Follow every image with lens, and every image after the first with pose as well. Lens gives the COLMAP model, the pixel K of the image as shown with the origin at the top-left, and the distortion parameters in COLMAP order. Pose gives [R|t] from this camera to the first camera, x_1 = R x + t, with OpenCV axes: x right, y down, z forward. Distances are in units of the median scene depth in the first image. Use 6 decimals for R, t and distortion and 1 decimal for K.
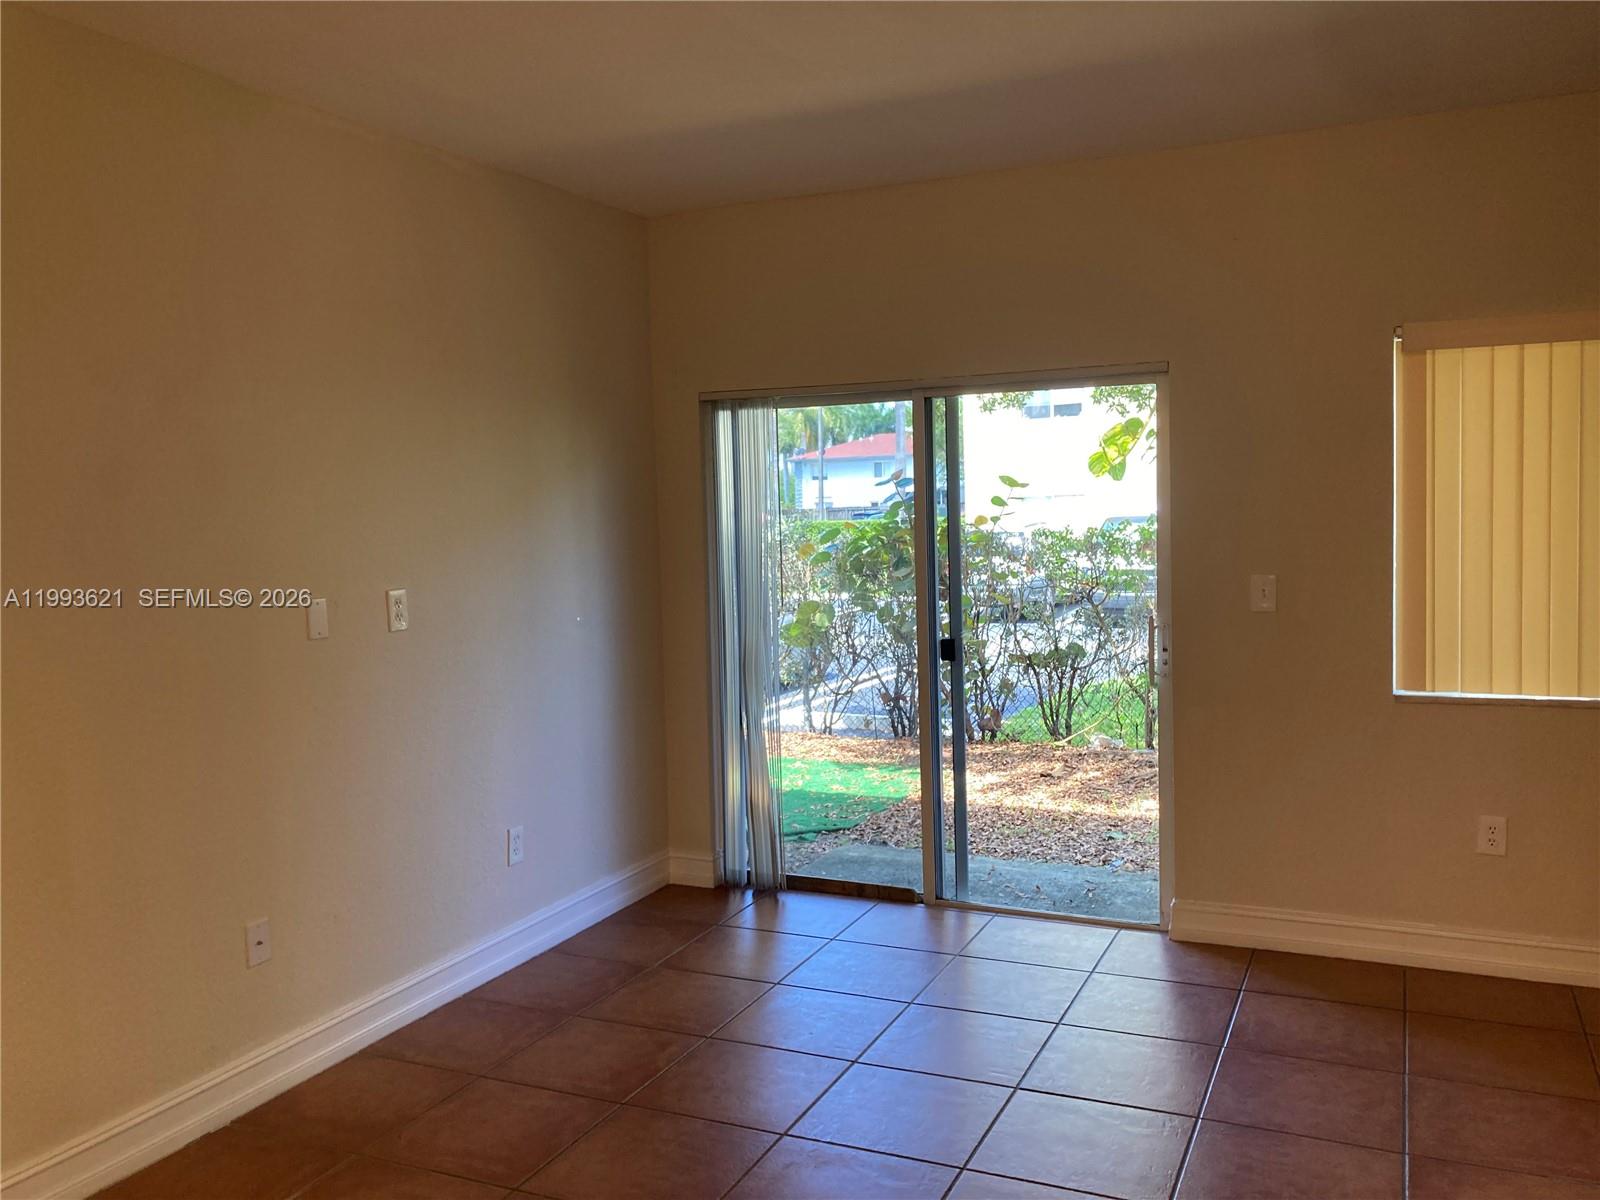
lens RADIAL K [[1308.7, 0, 803.7], [0, 1308.7, 600.0], [0, 0, 1]] dist [0.027511, -0.043420]
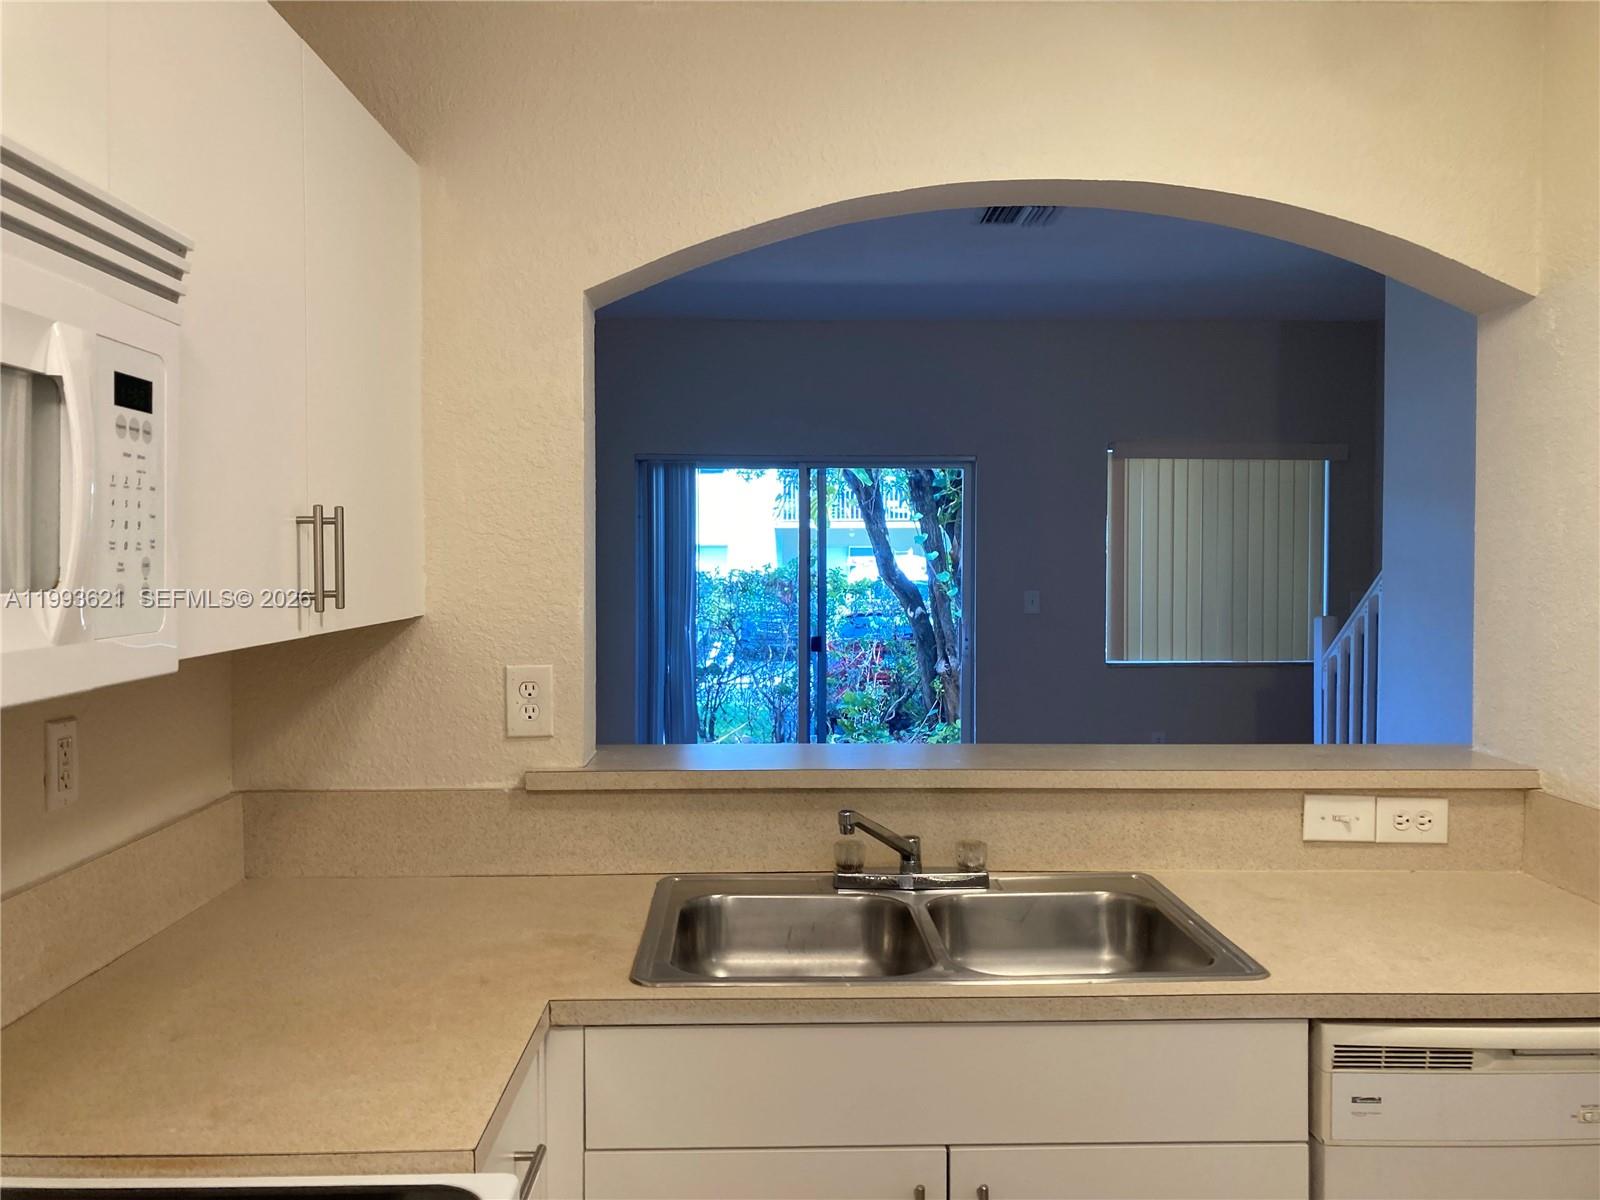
lens RADIAL K [[1308.7, 0, 788.6], [0, 1308.7, 600.1], [0, 0, 1]] dist [0.027511, -0.043420]
pose [[0.901924, 0.010813, 0.431759, -0.630257], [0.009808, 0.998916, -0.045505, 0.064278], [-0.431783, 0.045276, 0.900840, -0.320607]]
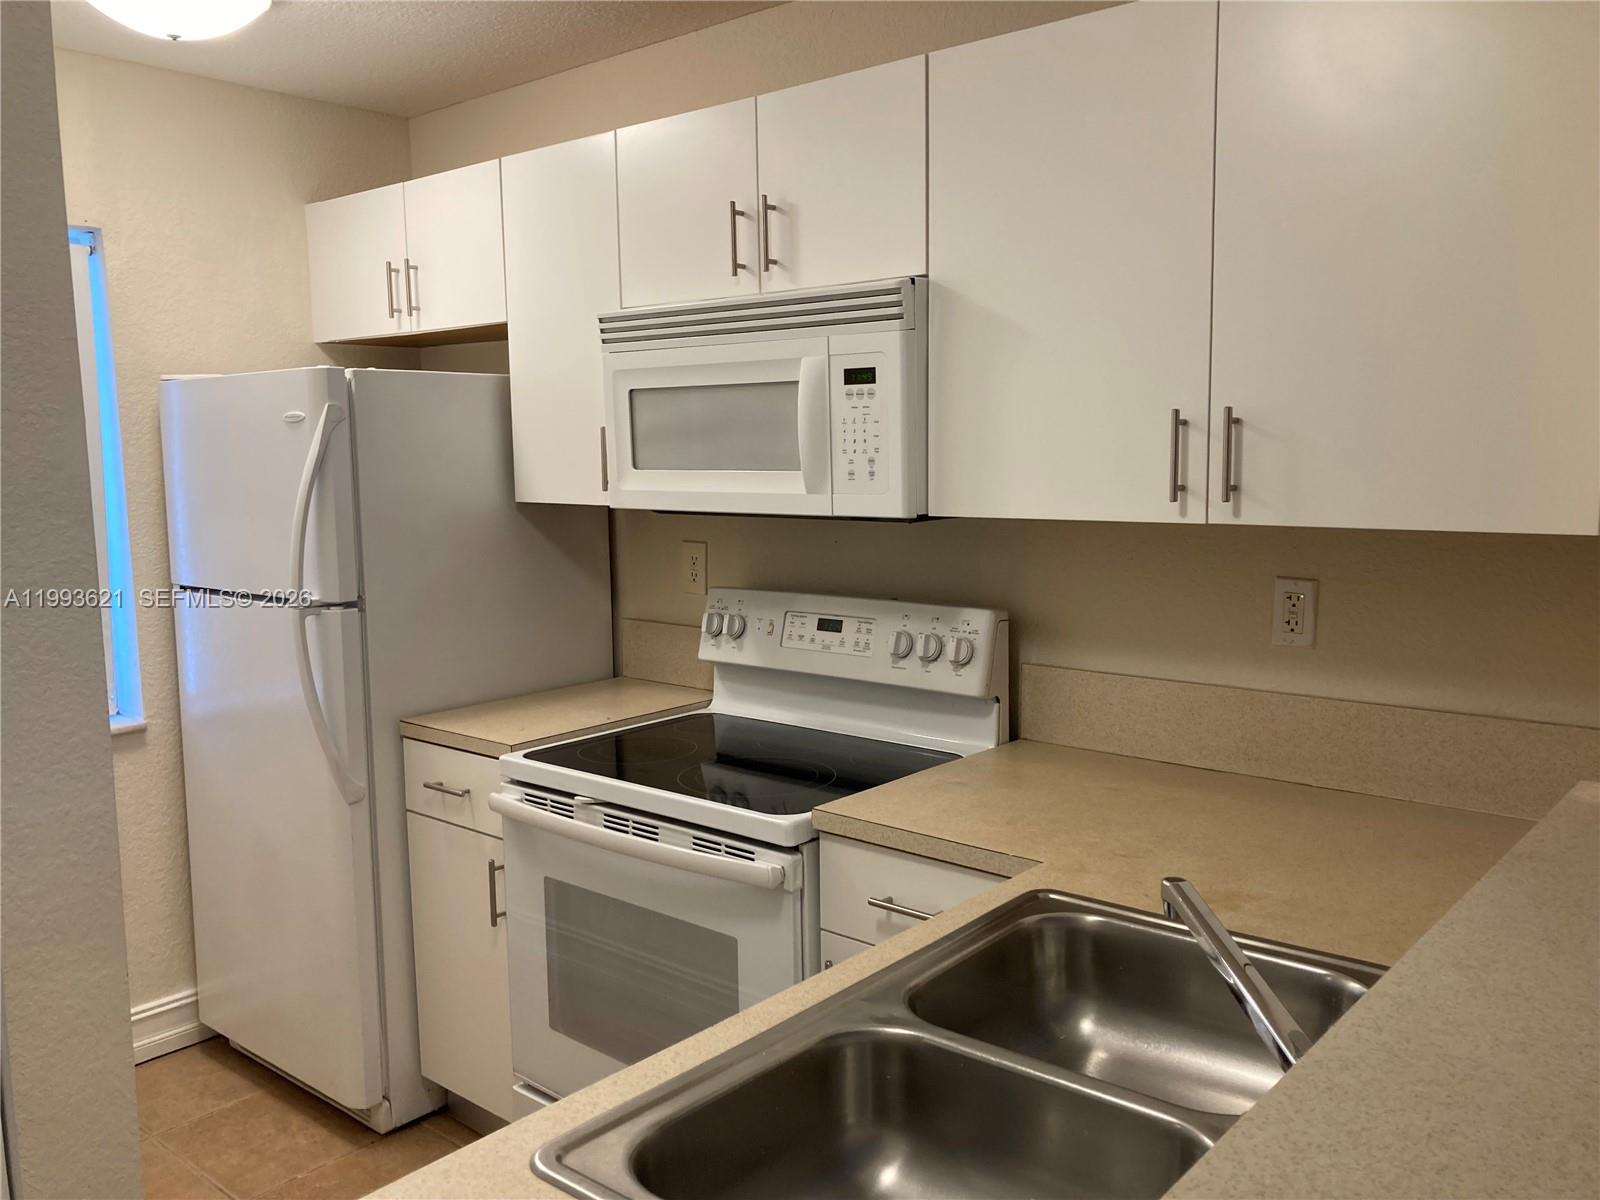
lens RADIAL K [[1308.7, 0, 789.1], [0, 1308.7, 598.4], [0, 0, 1]] dist [0.027511, -0.043420]
pose [[-0.278742, 0.147211, -0.949016, 0.986513], [-0.048790, 0.984735, 0.167082, -0.099060], [0.959126, 0.092875, -0.267304, 0.955200]]
